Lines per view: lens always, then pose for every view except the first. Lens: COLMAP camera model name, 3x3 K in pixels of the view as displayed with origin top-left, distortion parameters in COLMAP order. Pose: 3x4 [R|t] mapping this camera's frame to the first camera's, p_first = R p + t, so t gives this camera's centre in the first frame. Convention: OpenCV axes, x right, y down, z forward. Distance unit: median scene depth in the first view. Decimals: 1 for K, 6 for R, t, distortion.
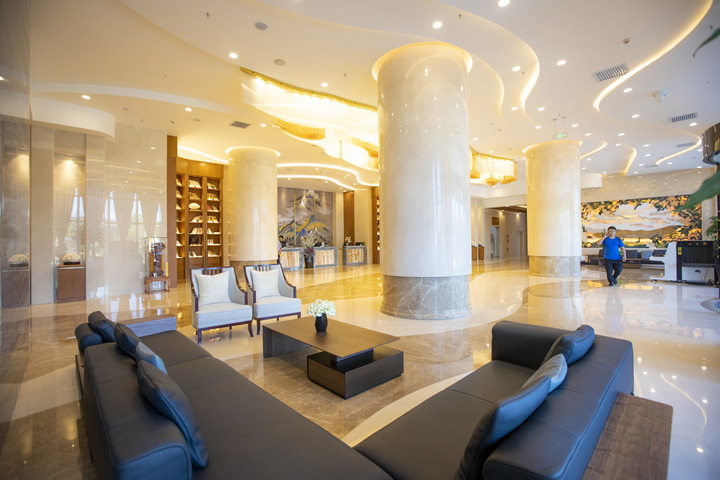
lens RADIAL K [[331.7, 0, 355.6], [0, 331.7, 249.3], [0, 0, 1]] dist [-0.021746, 0.000000]
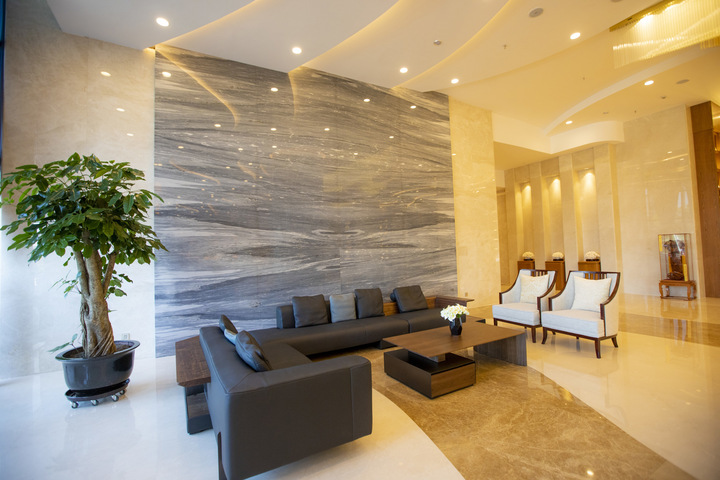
lens RADIAL K [[331.7, 0, 355.6], [0, 331.7, 249.3], [0, 0, 1]] dist [-0.021746, 0.000000]
pose [[-0.264099, 0.011790, -0.964423, 0.654907], [0.015976, 0.999842, 0.007848, -0.023593], [0.964363, -0.013334, -0.264246, 0.649253]]
